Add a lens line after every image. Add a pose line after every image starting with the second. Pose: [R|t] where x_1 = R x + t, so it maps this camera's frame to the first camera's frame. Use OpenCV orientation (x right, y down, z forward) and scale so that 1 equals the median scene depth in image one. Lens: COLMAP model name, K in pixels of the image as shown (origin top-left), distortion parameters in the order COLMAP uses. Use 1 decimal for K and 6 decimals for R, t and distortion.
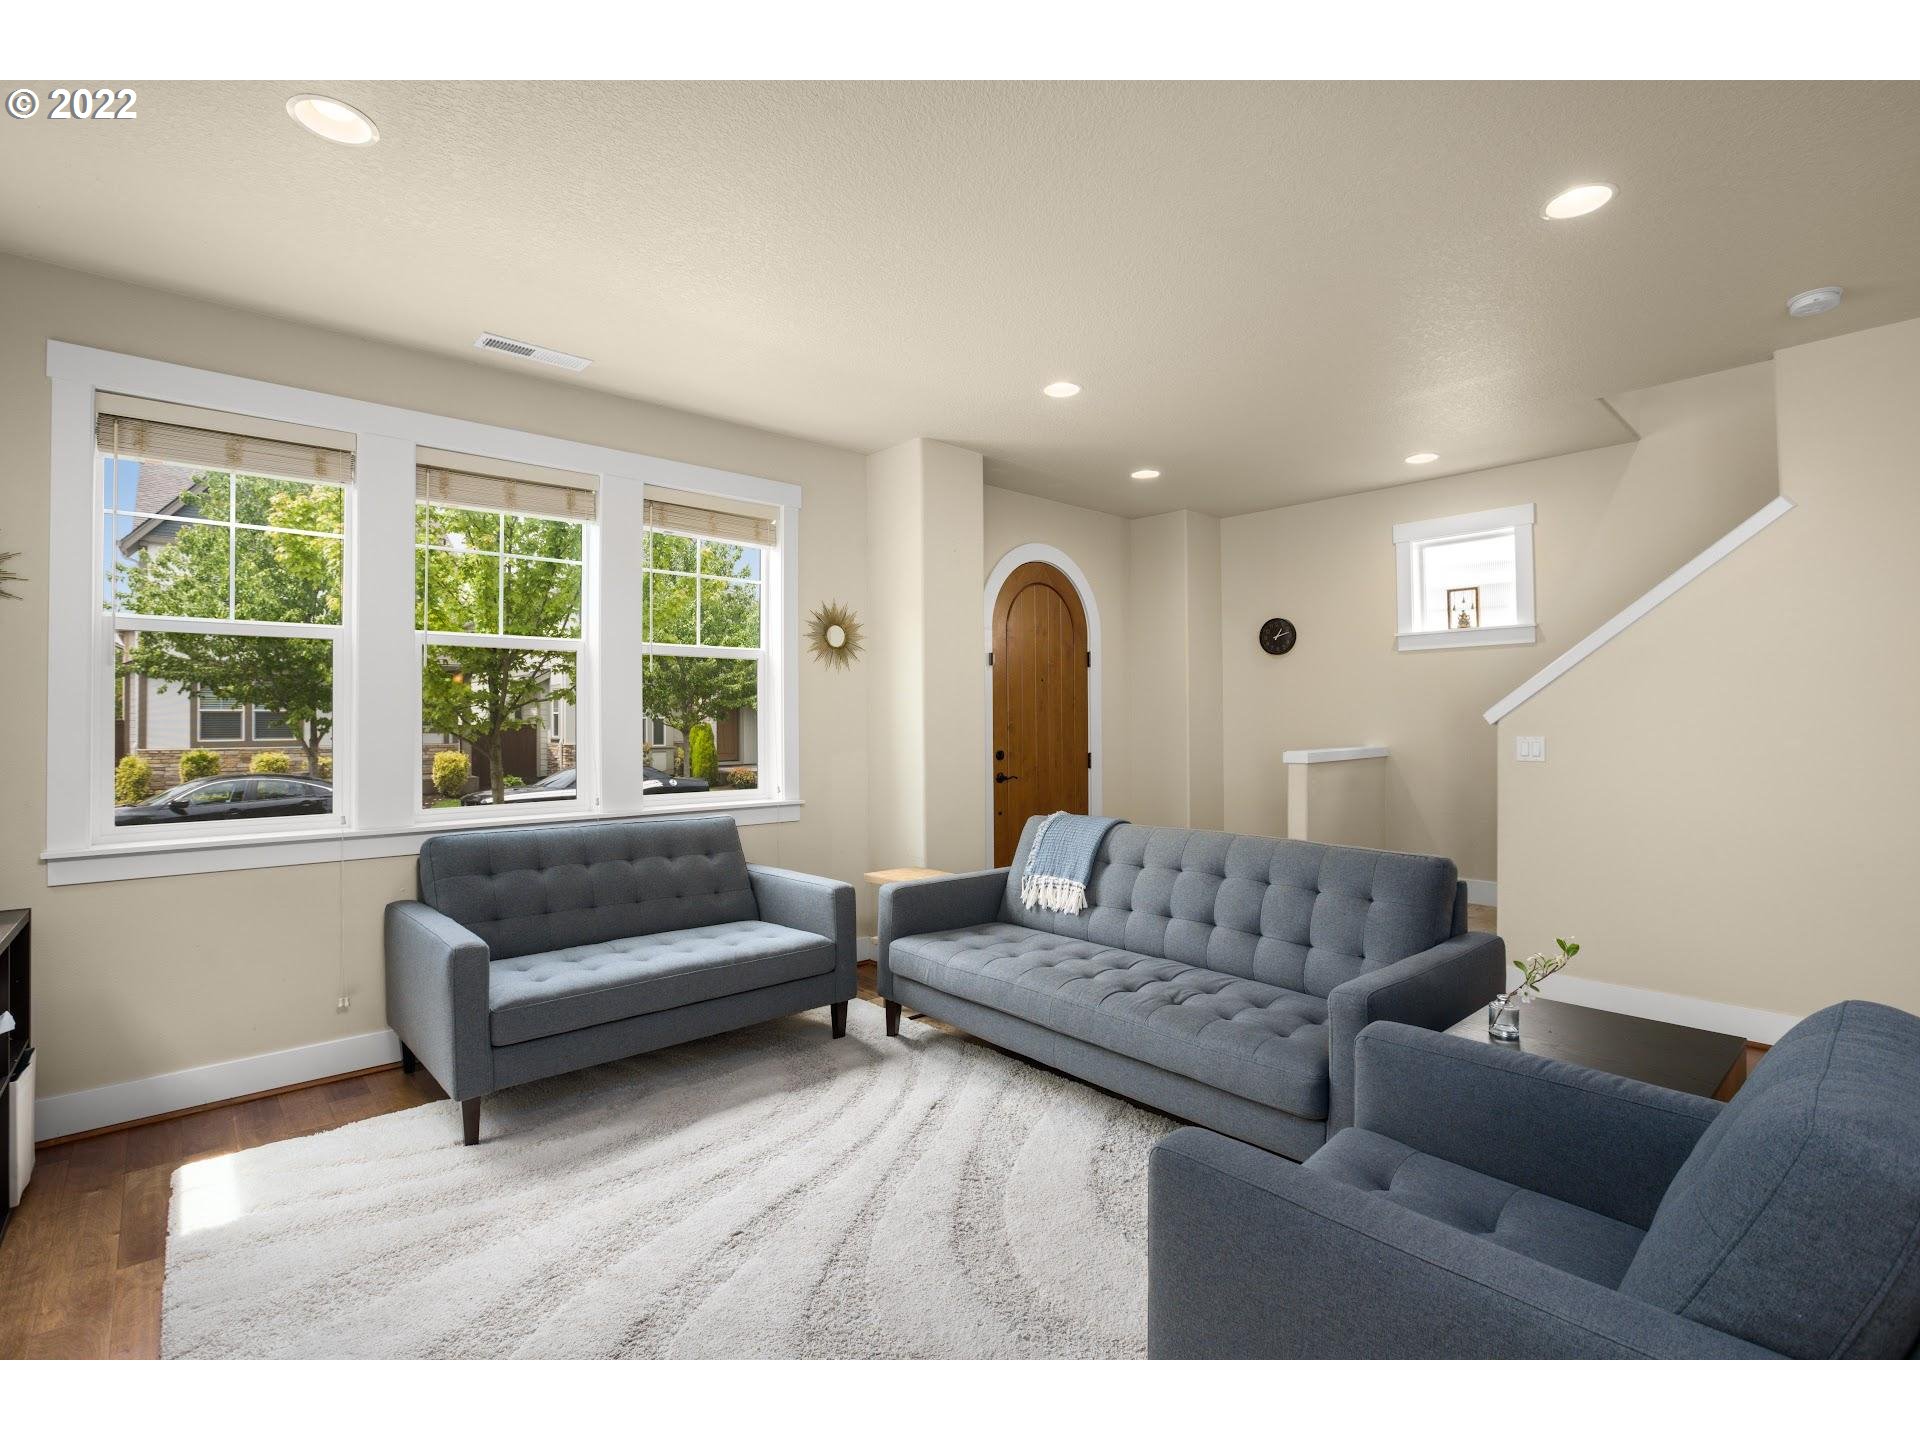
lens RADIAL K [[891.8, 0, 960.7], [0, 891.8, 715.2], [0, 0, 1]] dist [-0.044882, 0.011357]
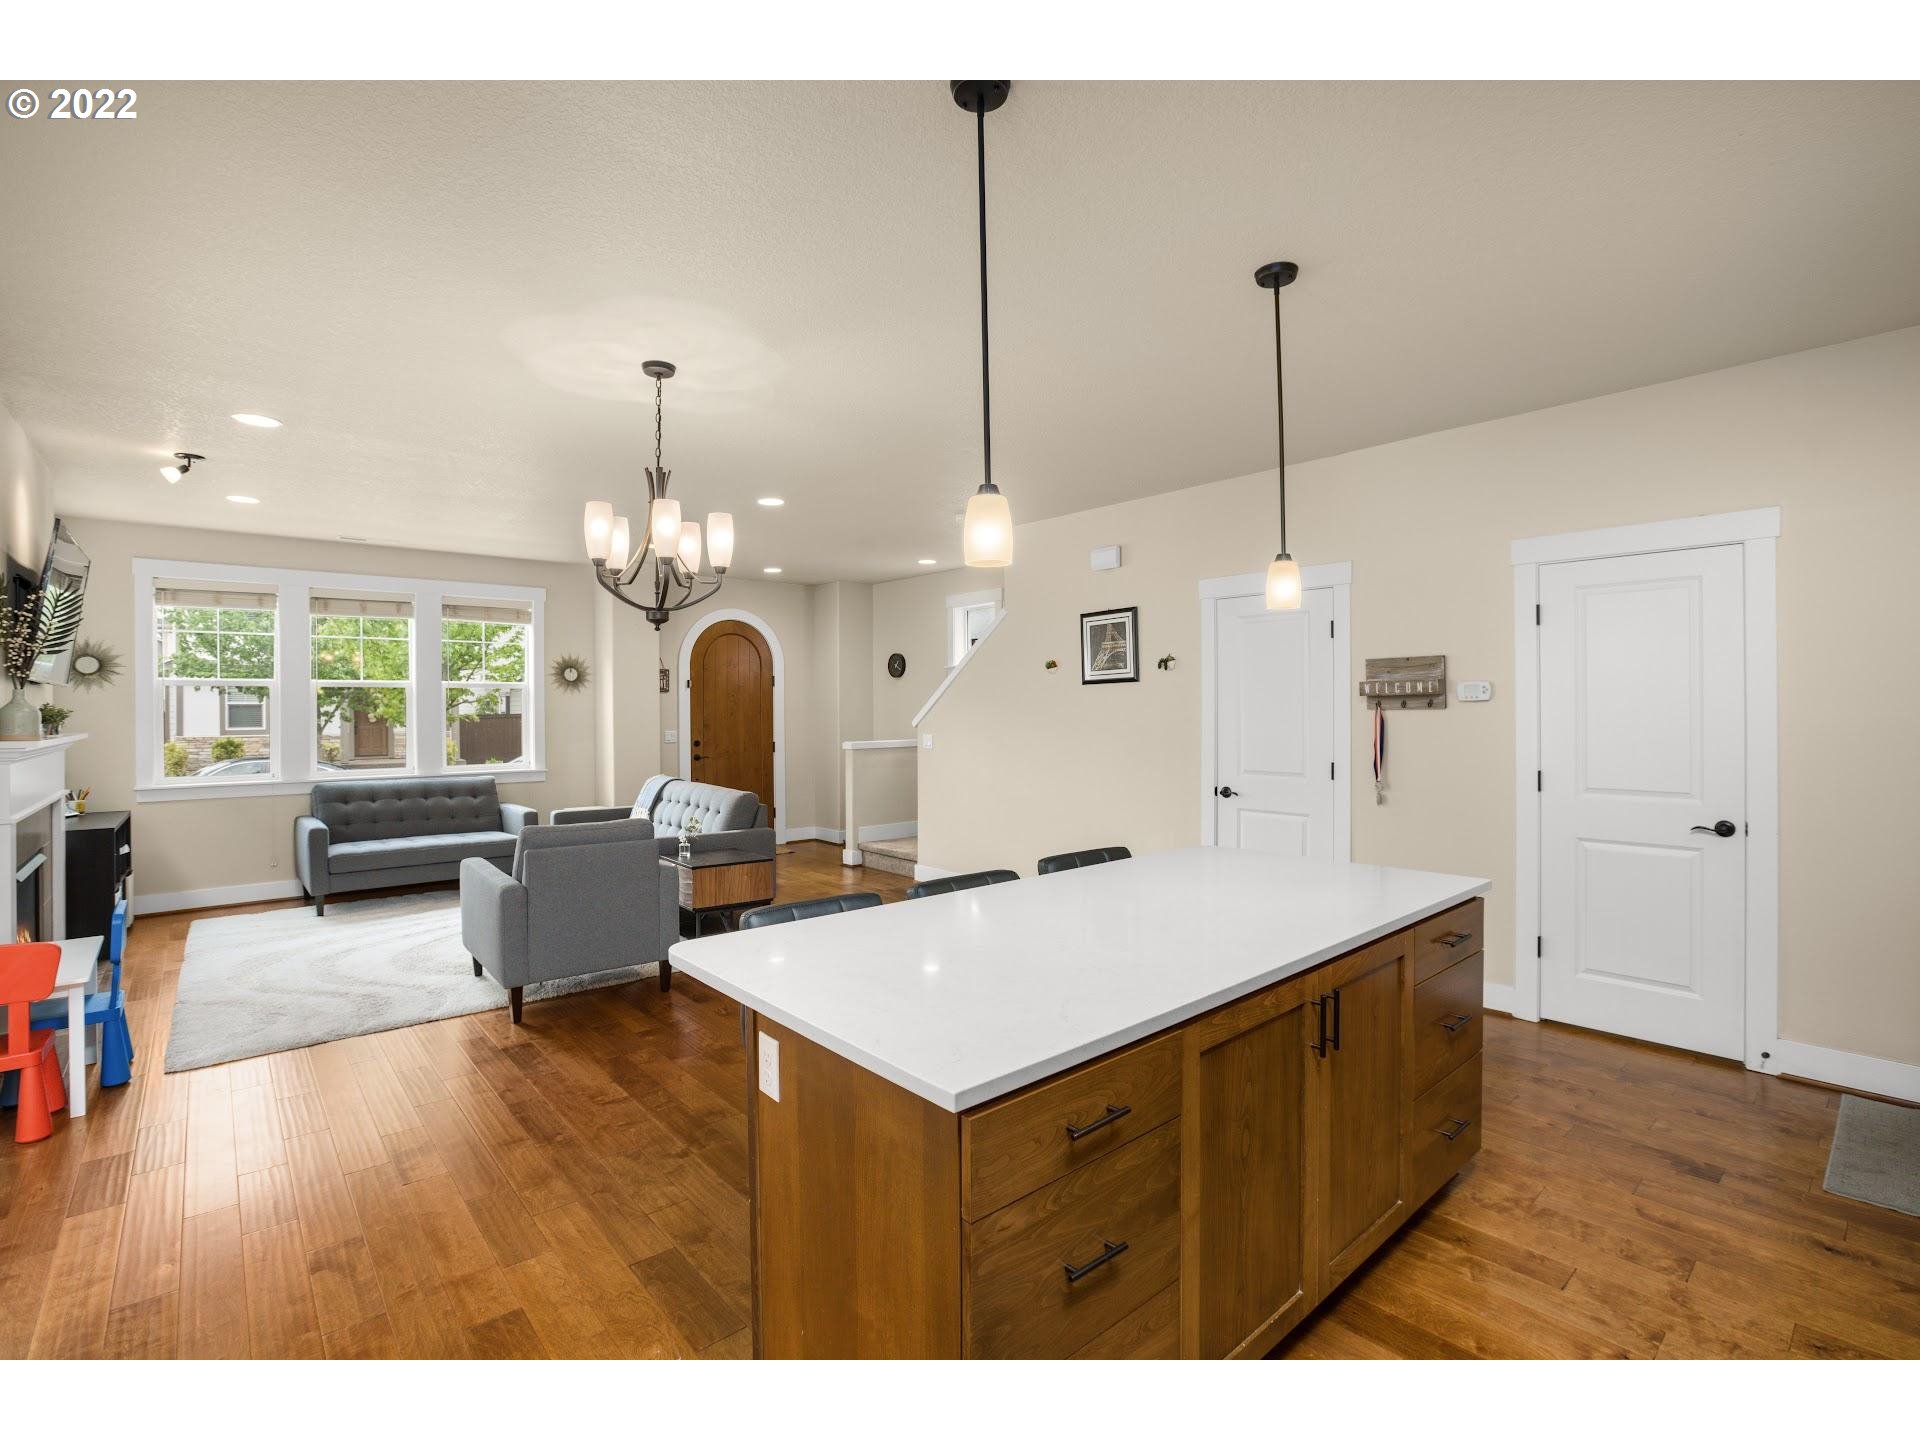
lens RADIAL K [[891.8, 0, 966.8], [0, 891.8, 713.6], [0, 0, 1]] dist [-0.044882, 0.011357]
pose [[0.999766, 0.001191, -0.021614, 0.806288], [-0.000882, 0.999897, 0.014299, -0.046395], [0.021629, -0.014277, 0.999664, -0.840969]]
